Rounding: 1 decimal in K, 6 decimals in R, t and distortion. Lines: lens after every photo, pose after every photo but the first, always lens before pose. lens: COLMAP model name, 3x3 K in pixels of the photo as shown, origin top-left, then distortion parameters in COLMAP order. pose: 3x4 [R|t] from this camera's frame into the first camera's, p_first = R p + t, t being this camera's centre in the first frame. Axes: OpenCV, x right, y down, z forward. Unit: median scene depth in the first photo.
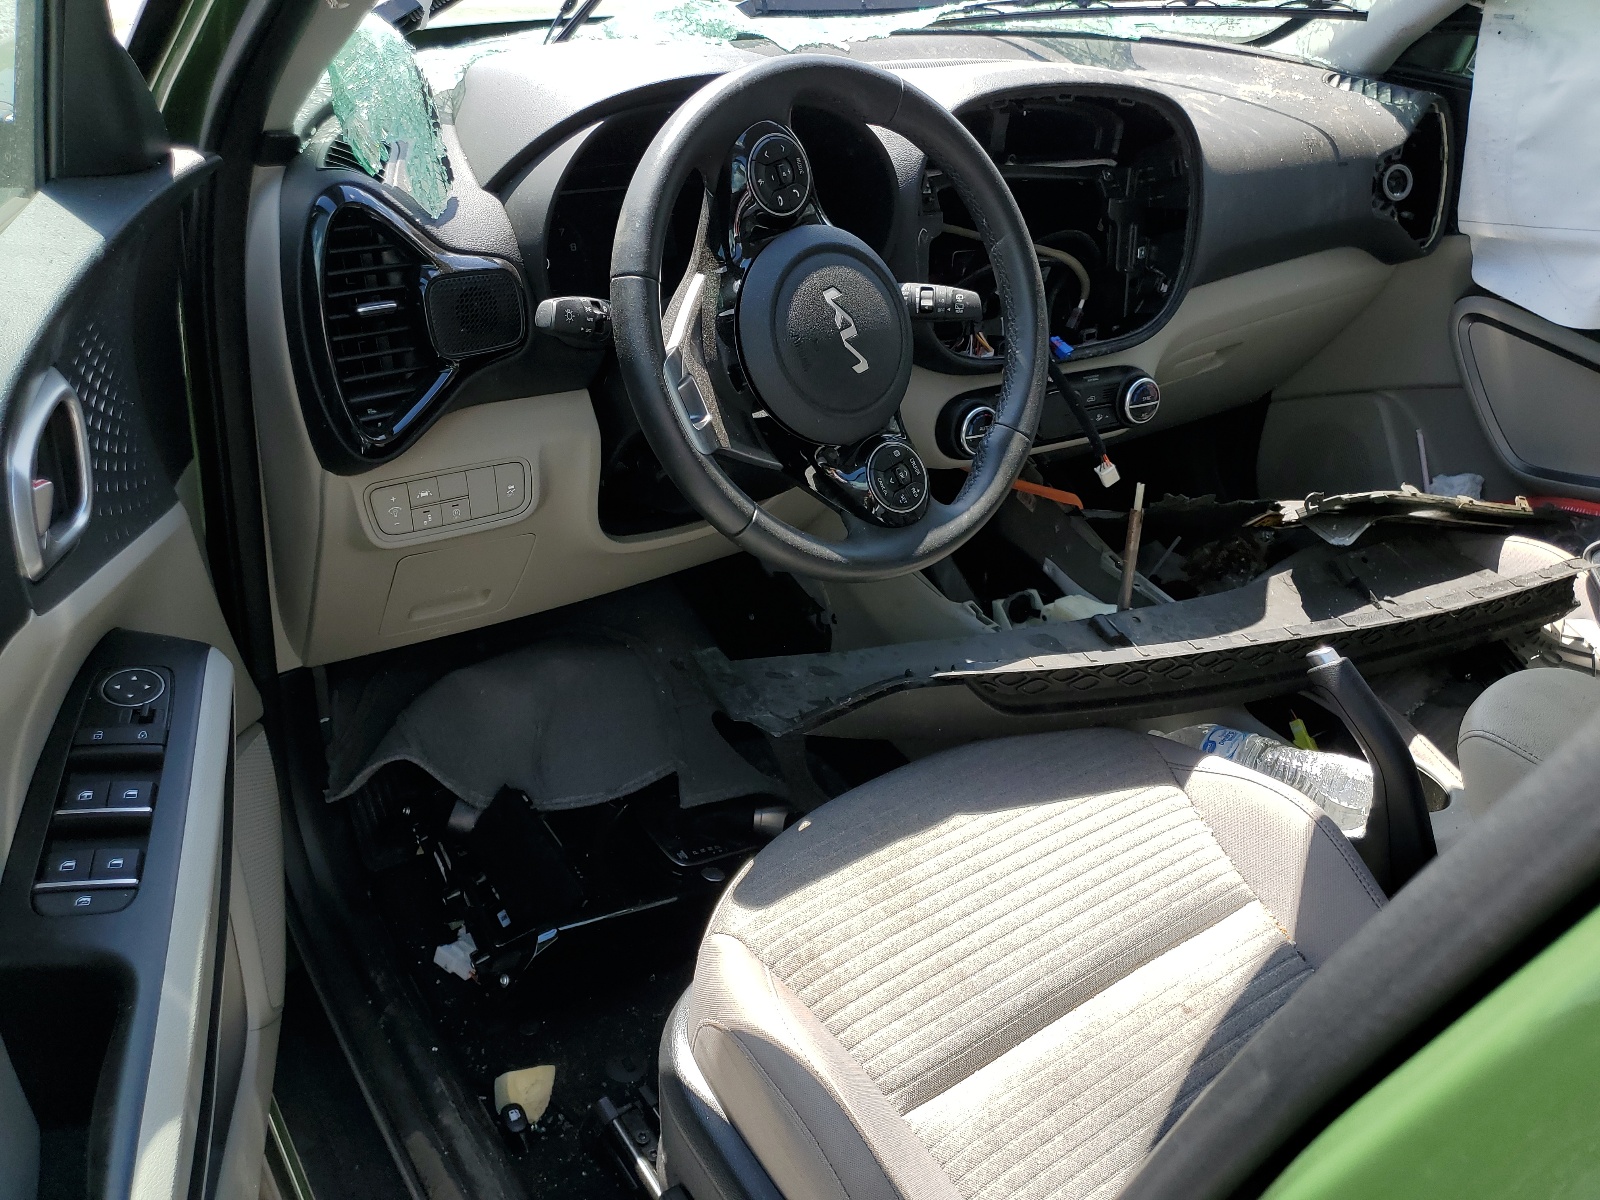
lens RADIAL K [[1198.8, 0, 800.0], [0, 1198.8, 600.0], [0, 0, 1]] dist [0.058701, -0.136001]
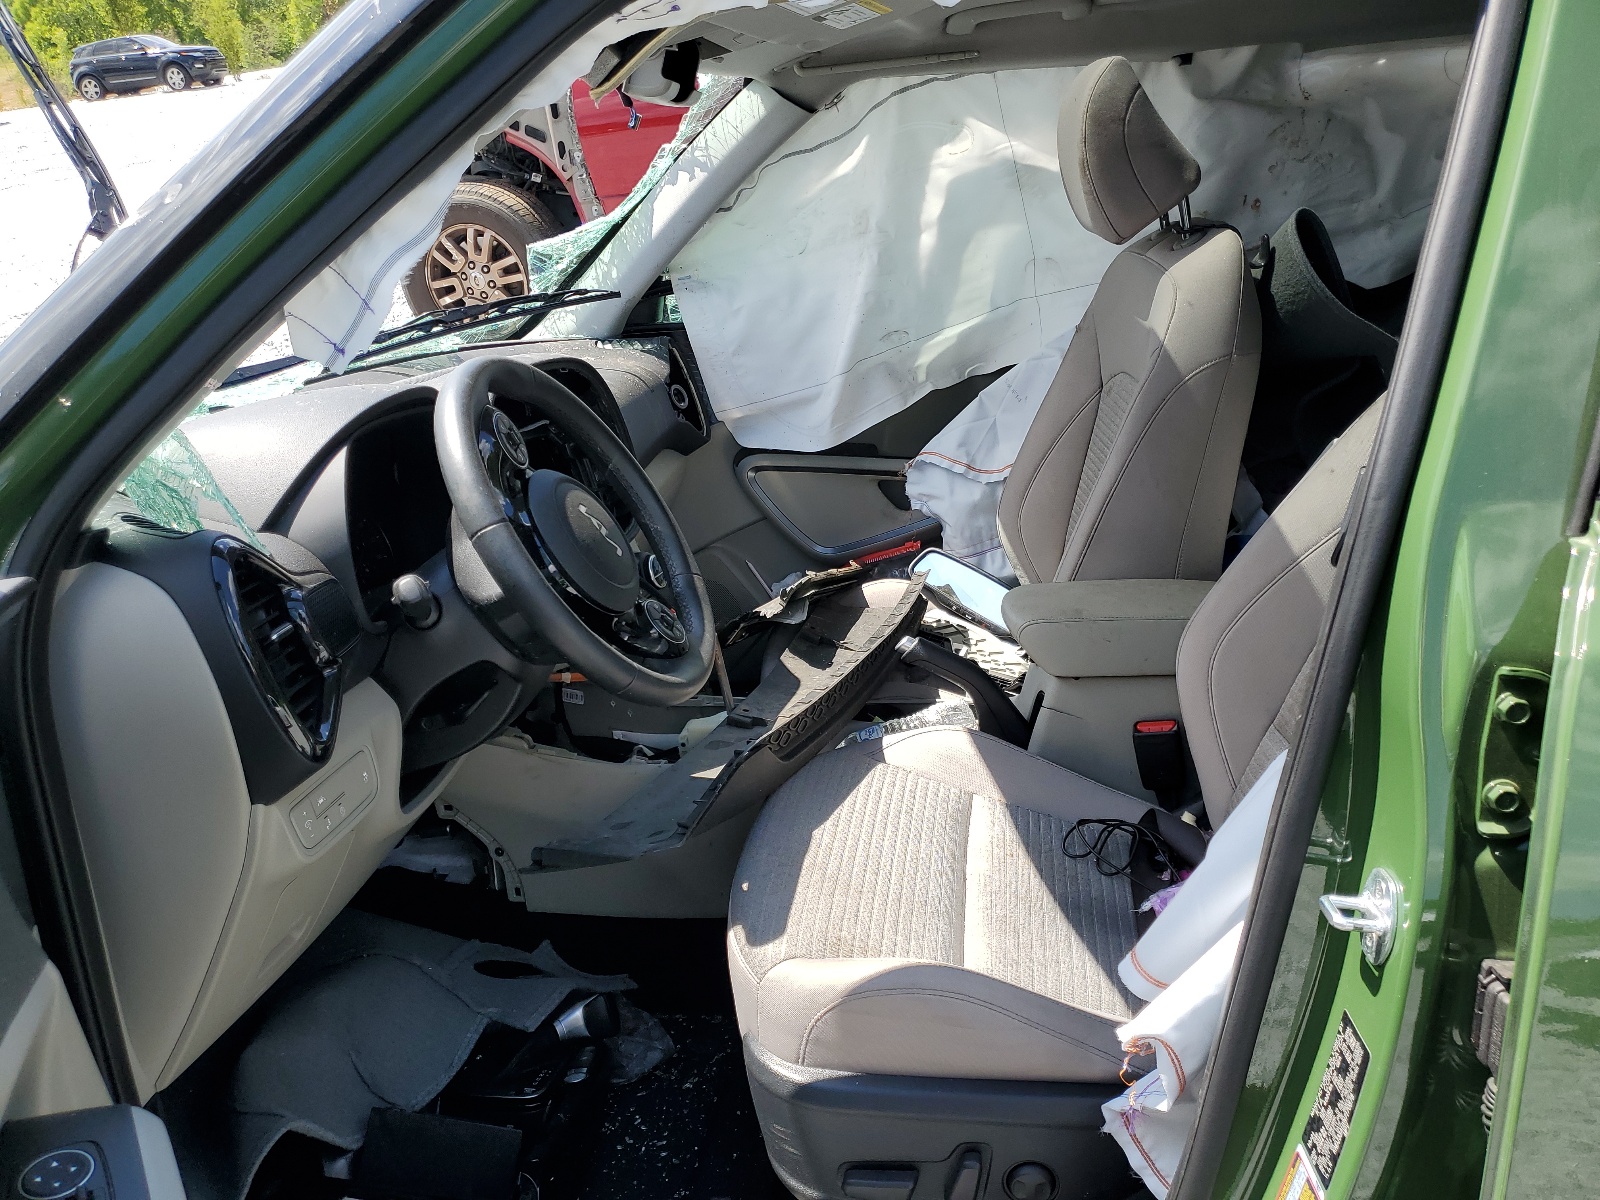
lens RADIAL K [[1198.8, 0, 800.0], [0, 1198.8, 600.0], [0, 0, 1]] dist [0.058701, -0.136001]
pose [[0.683898, -0.332774, 0.649265, -0.471432], [0.484541, 0.872482, -0.063206, 0.021503], [-0.545439, 0.357822, 0.757931, -0.073492]]
